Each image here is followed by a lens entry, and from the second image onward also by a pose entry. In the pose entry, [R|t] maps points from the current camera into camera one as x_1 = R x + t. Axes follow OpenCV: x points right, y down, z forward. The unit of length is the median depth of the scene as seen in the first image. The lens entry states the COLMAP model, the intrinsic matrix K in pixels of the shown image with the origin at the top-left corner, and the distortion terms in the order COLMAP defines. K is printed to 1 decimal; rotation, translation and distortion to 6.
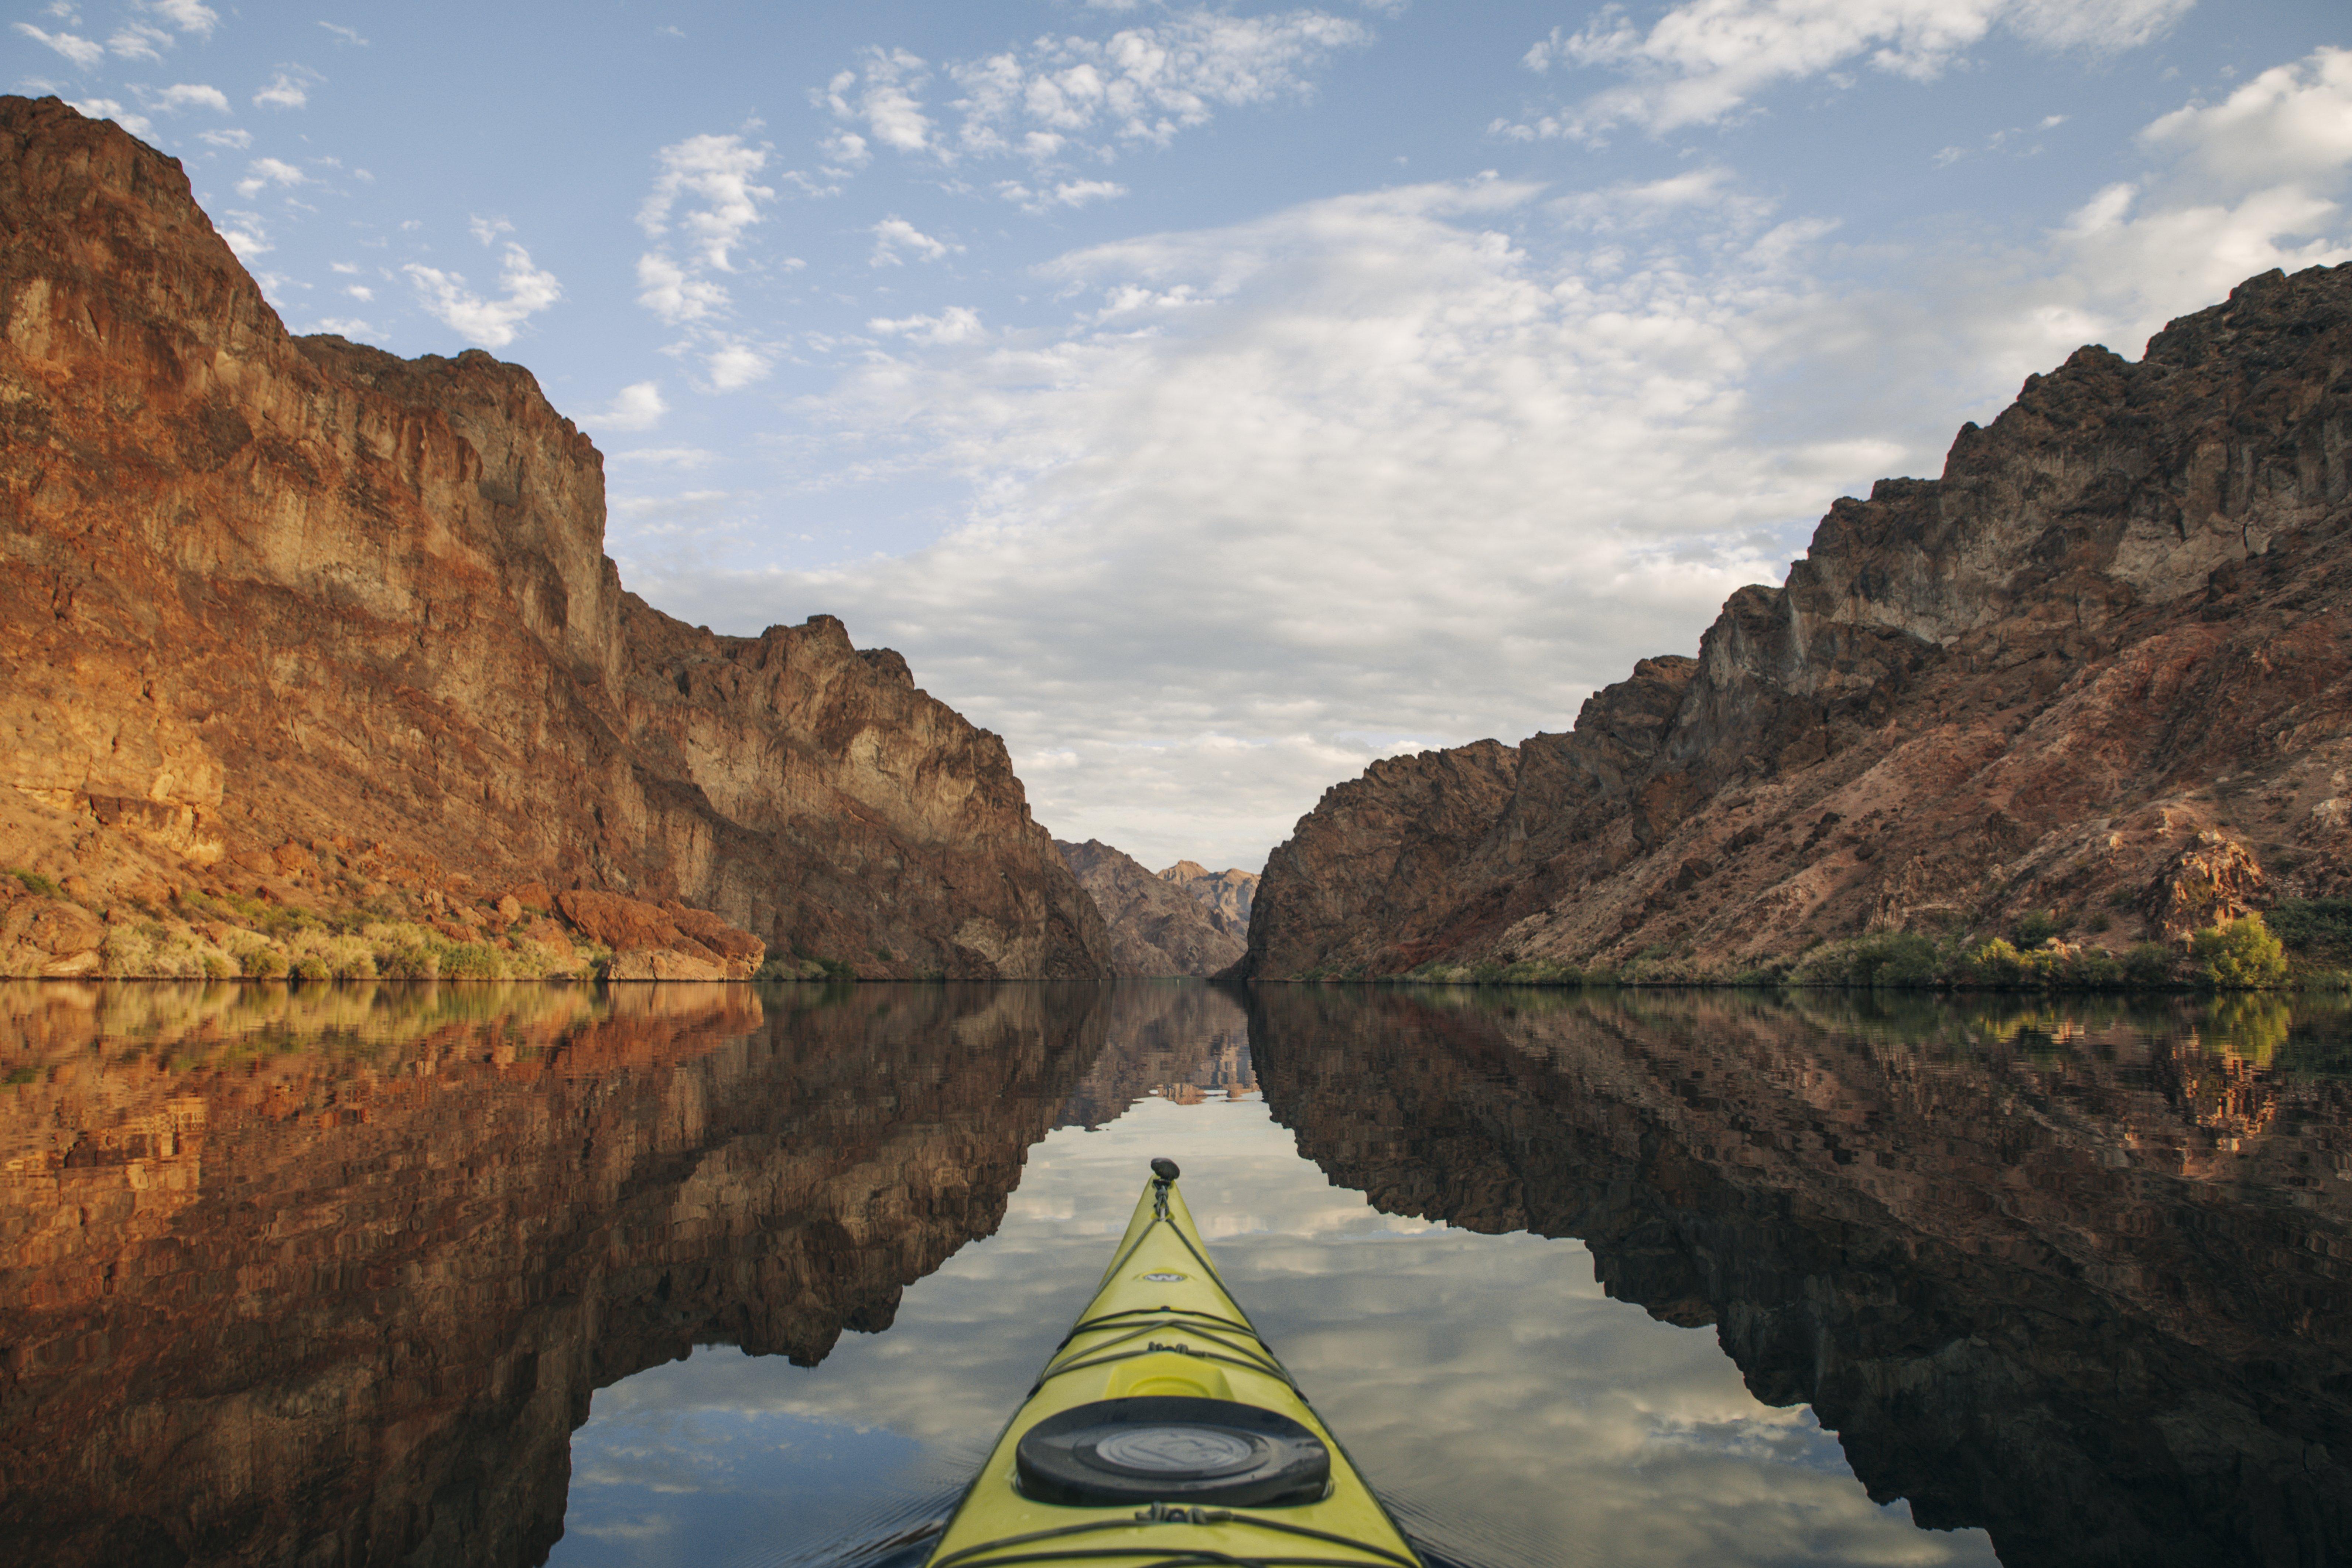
lens RADIAL K [[1510.4, 0, 1108.6], [0, 1510.4, 781.9], [0, 0, 1]] dist [-0.005561, -0.000599]
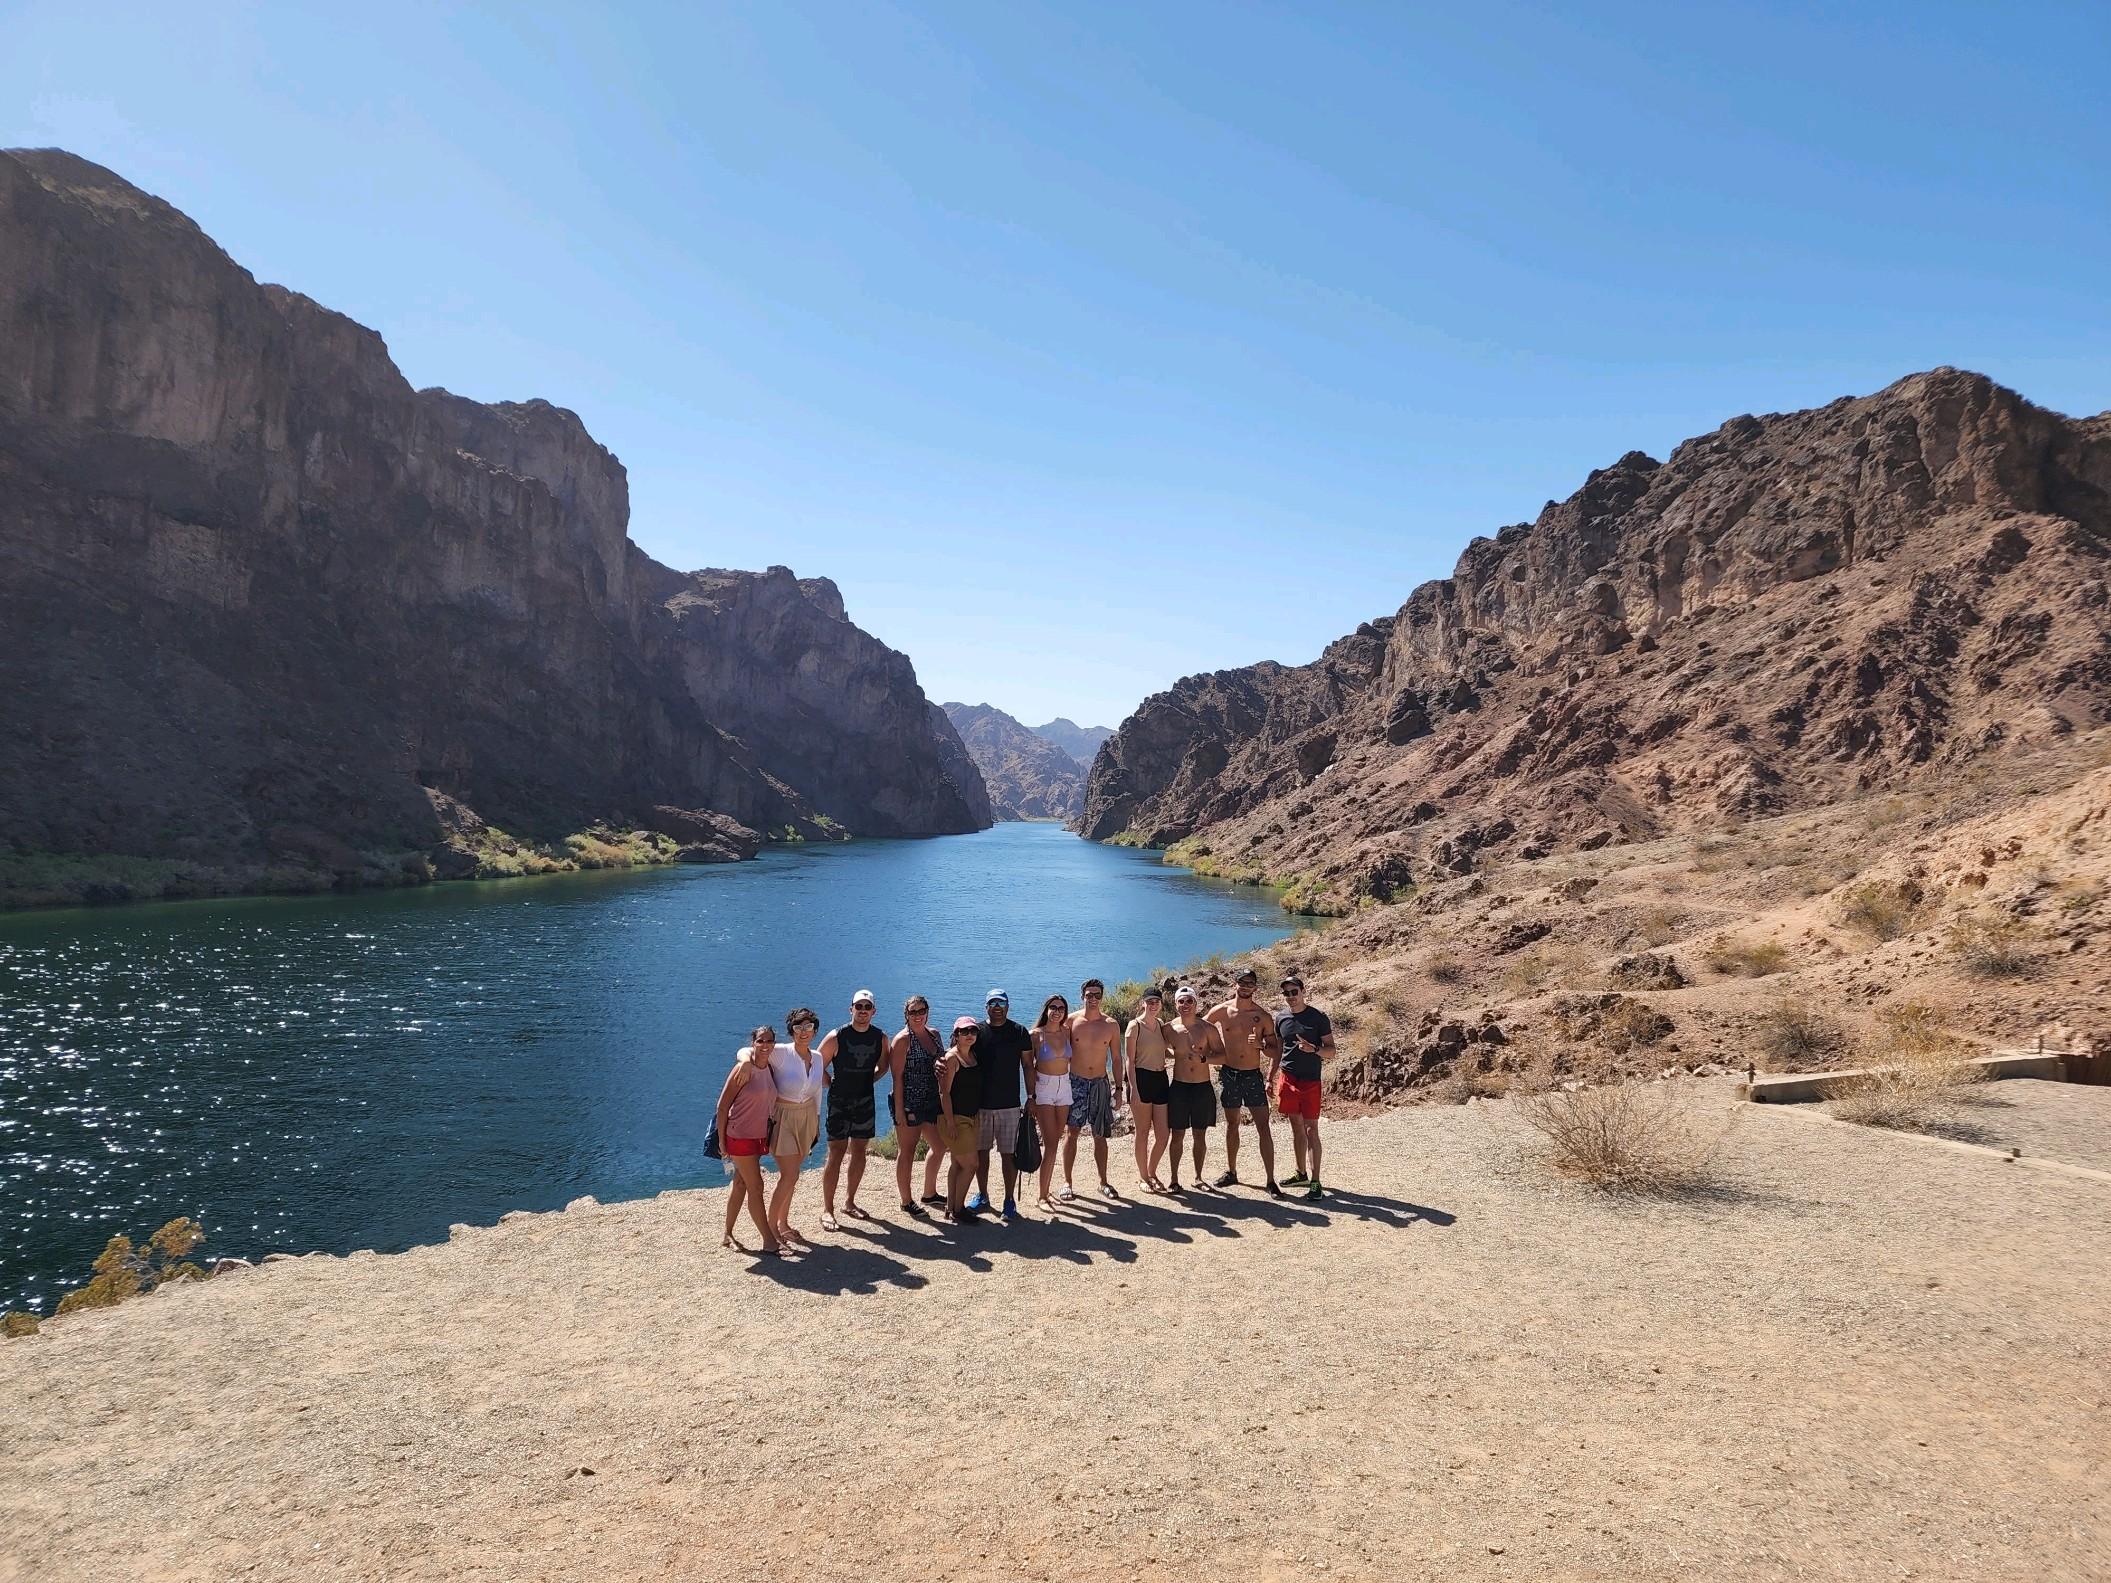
lens RADIAL K [[1407.5, 0, 1055.5], [0, 1407.5, 791.5], [0, 0, 1]] dist [0.088803, -0.072966]
pose [[0.999158, 0.027236, 0.030671, 0.044679], [-0.031064, 0.990735, 0.132209, -0.139329], [-0.026787, -0.133051, 0.990747, -0.493793]]
